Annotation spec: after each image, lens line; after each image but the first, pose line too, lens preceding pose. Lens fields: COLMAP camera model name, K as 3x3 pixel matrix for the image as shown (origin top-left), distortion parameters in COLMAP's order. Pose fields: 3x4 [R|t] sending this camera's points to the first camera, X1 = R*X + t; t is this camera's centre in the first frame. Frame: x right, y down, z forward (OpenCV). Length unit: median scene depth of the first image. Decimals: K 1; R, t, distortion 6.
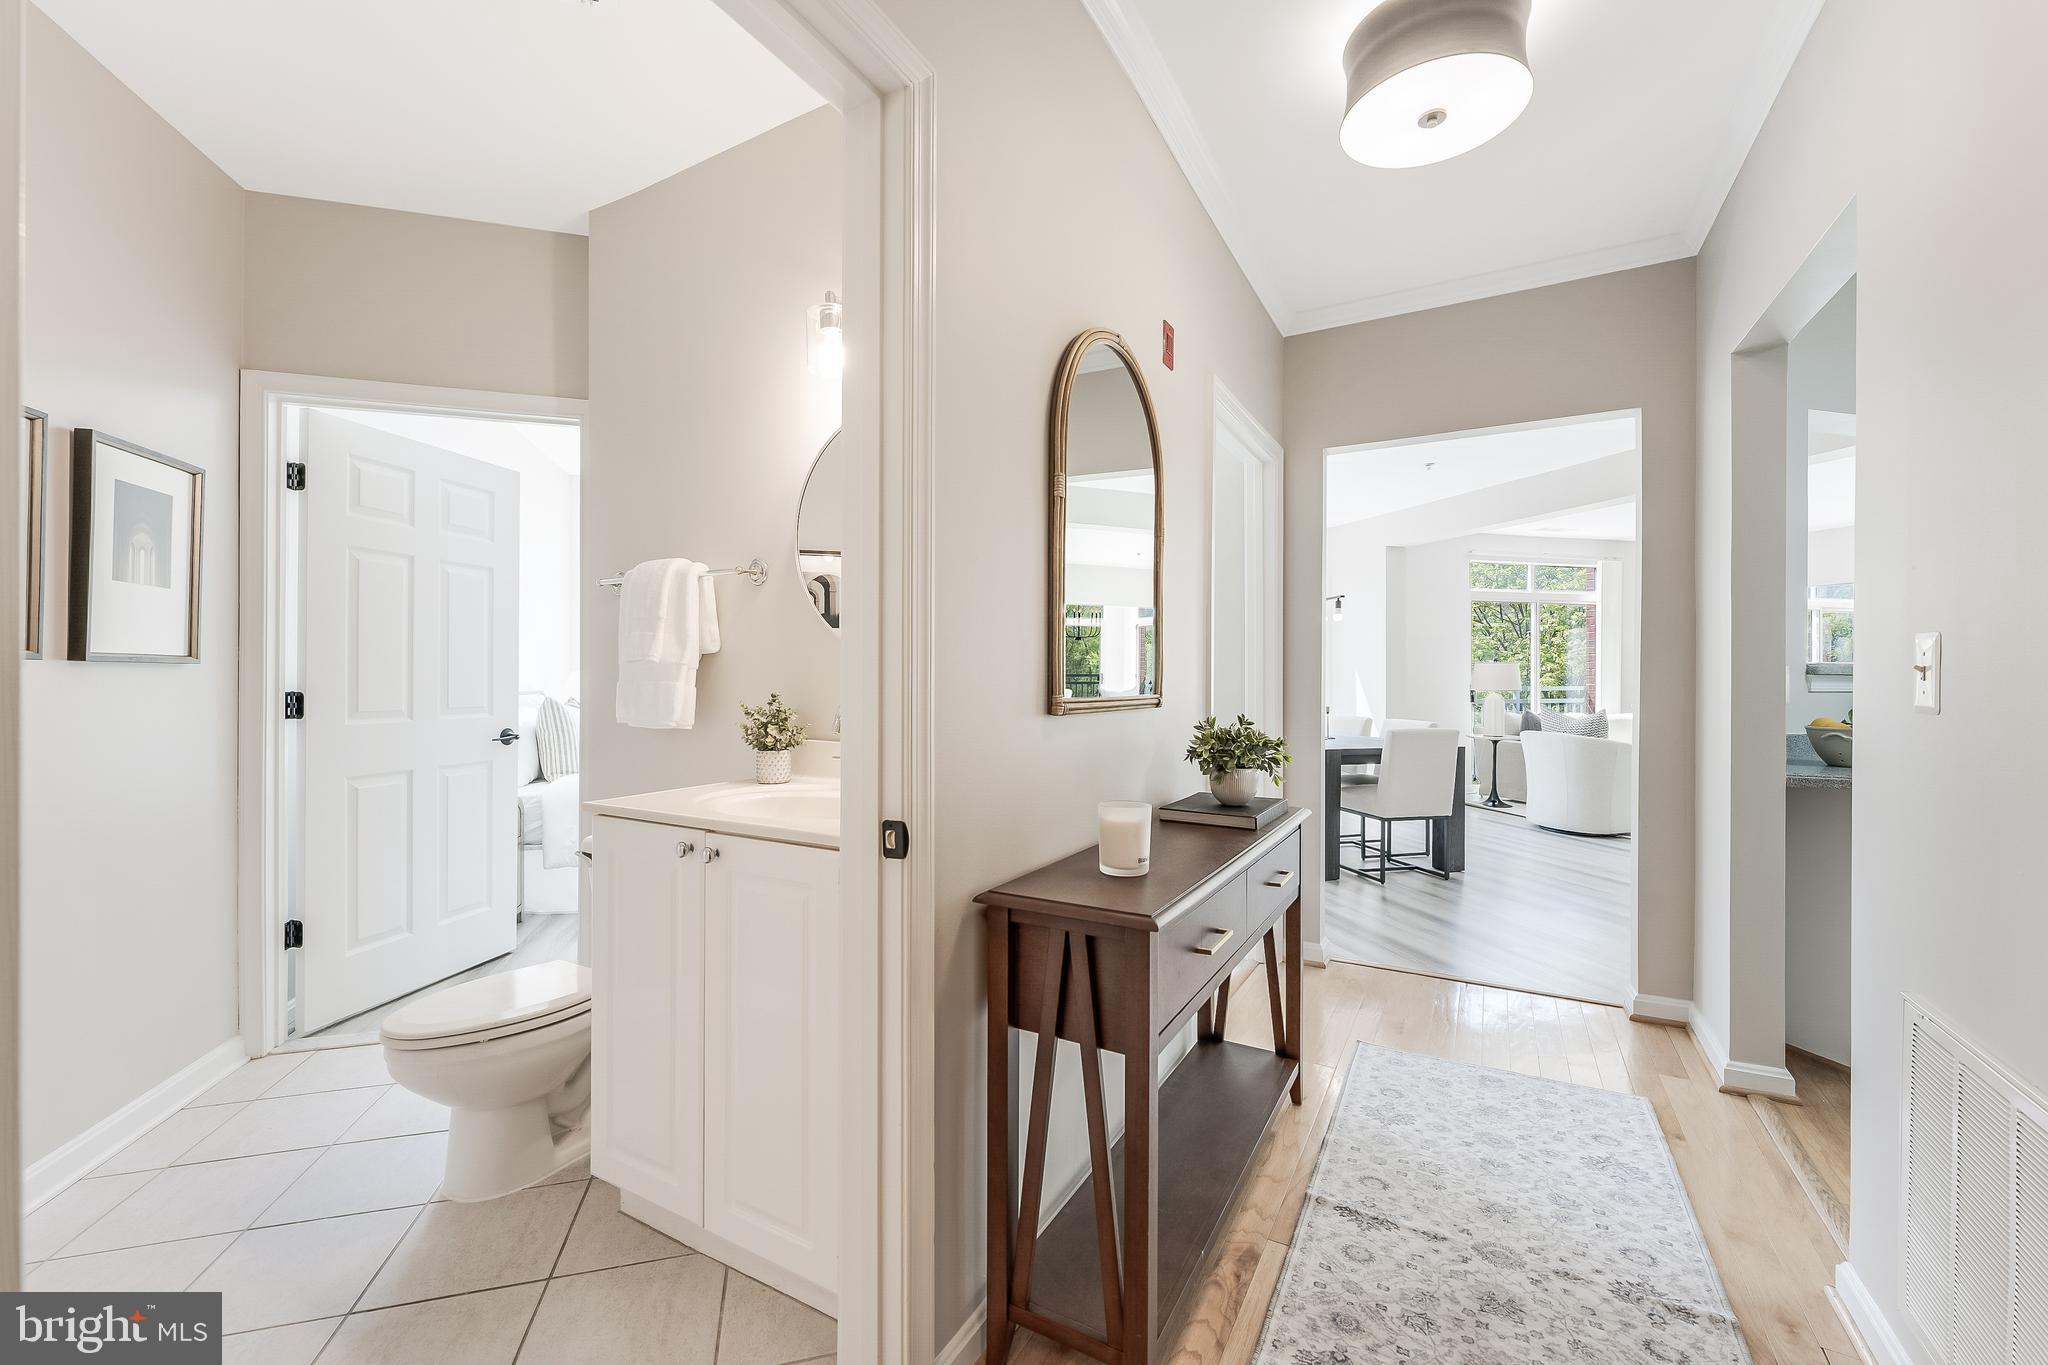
lens RADIAL K [[825.7, 0, 1030.7], [0, 825.7, 680.4], [0, 0, 1]] dist [-0.000168, -0.000216]
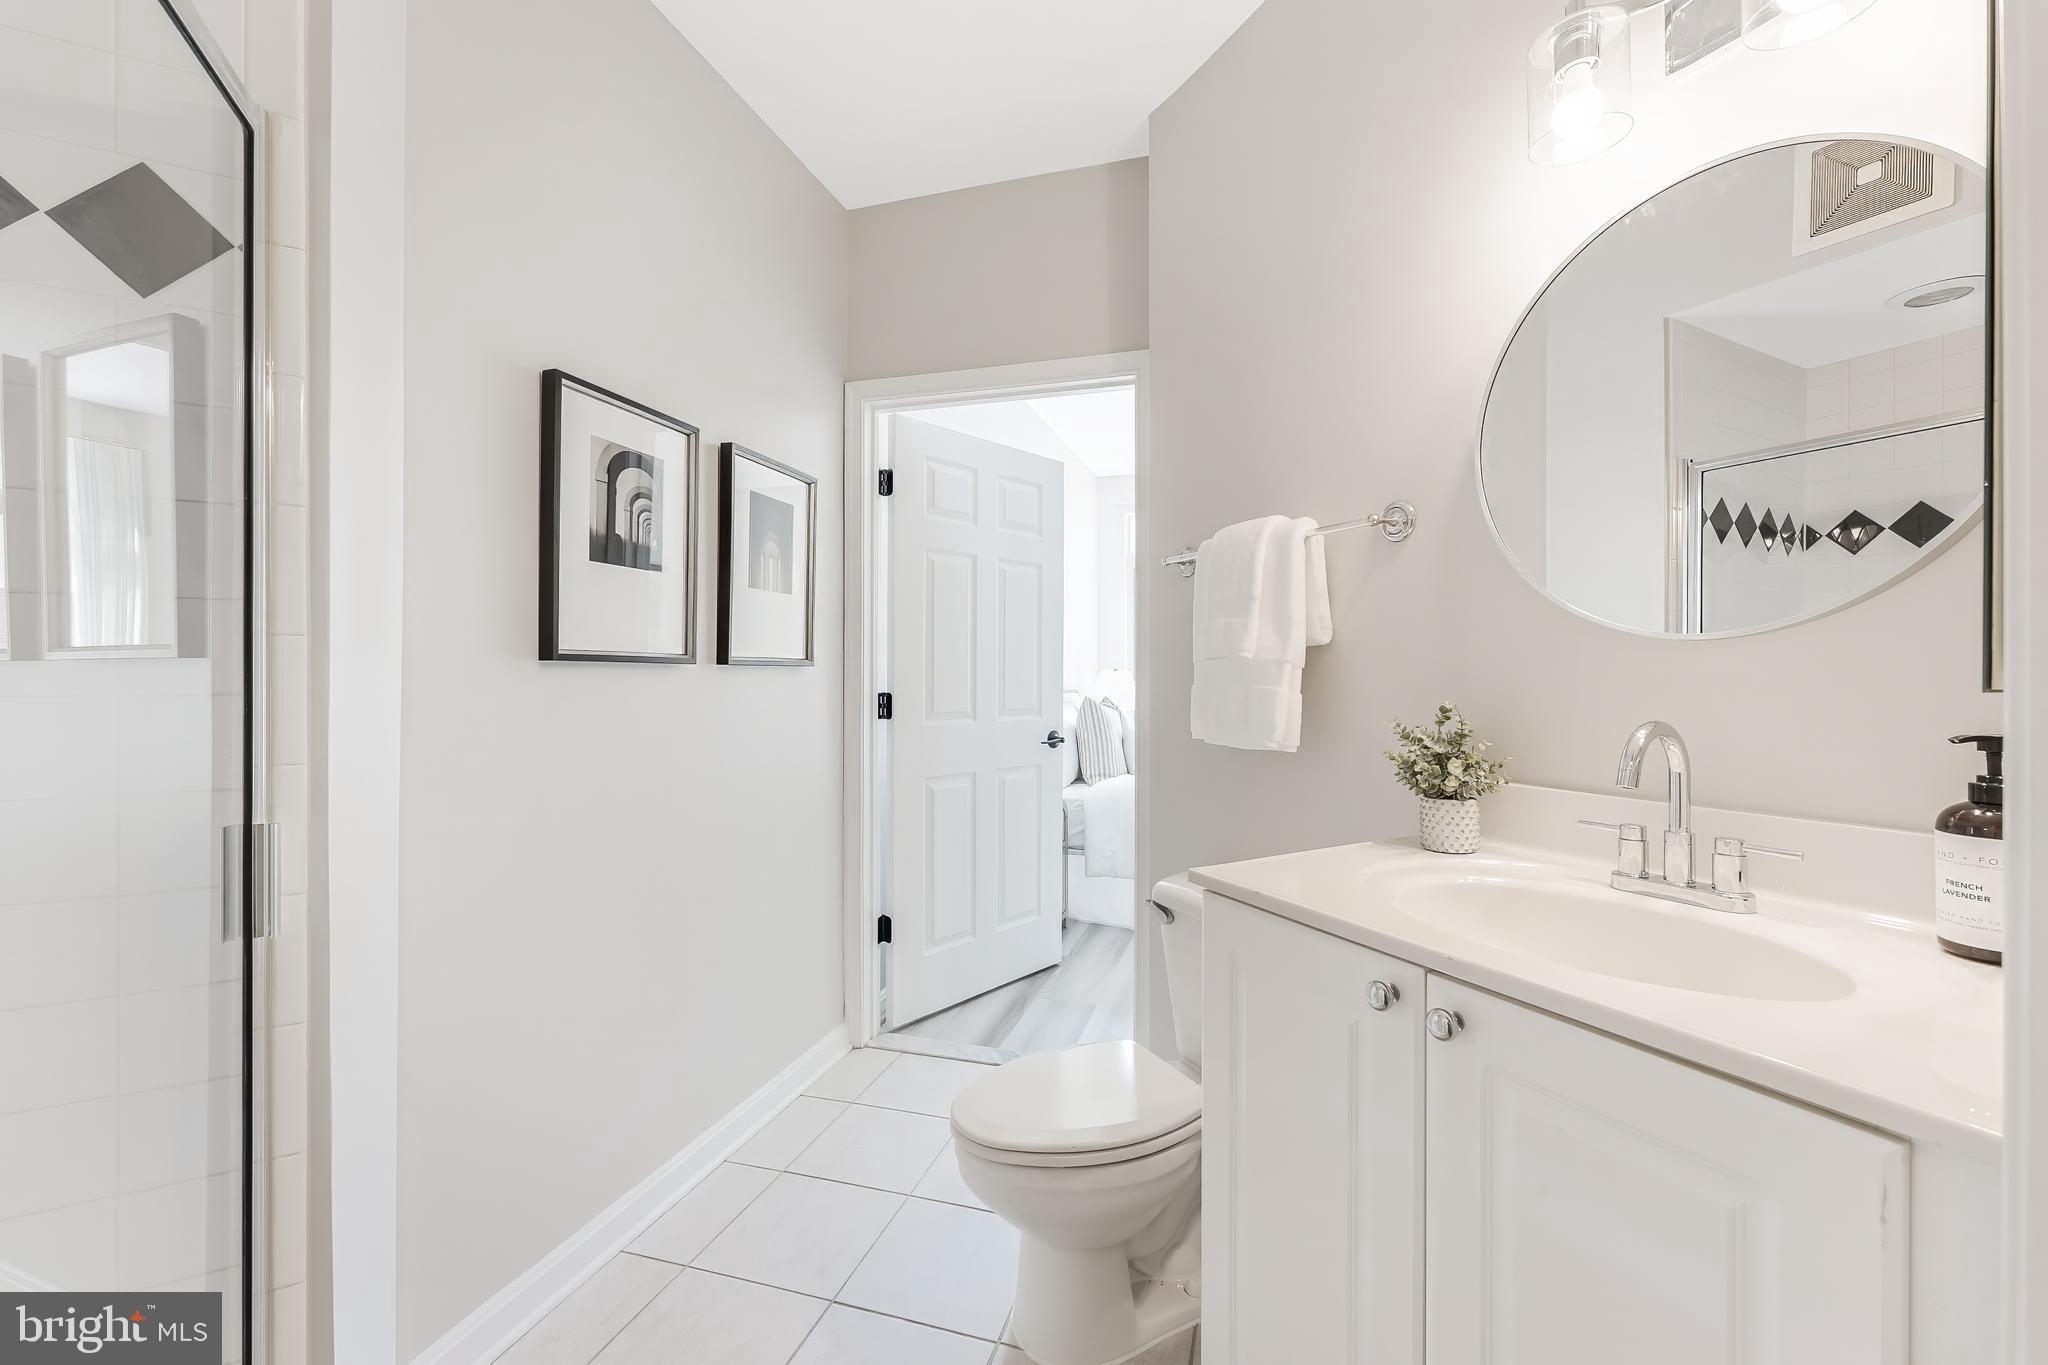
lens RADIAL K [[825.0, 0, 1031.6], [0, 825.0, 673.2], [0, 0, 1]] dist [0.000806, -0.000057]
pose [[0.841943, -0.003846, -0.539552, -0.211828], [0.001819, 0.999989, -0.004289, -0.006359], [0.539563, 0.002630, 0.841941, 0.269224]]
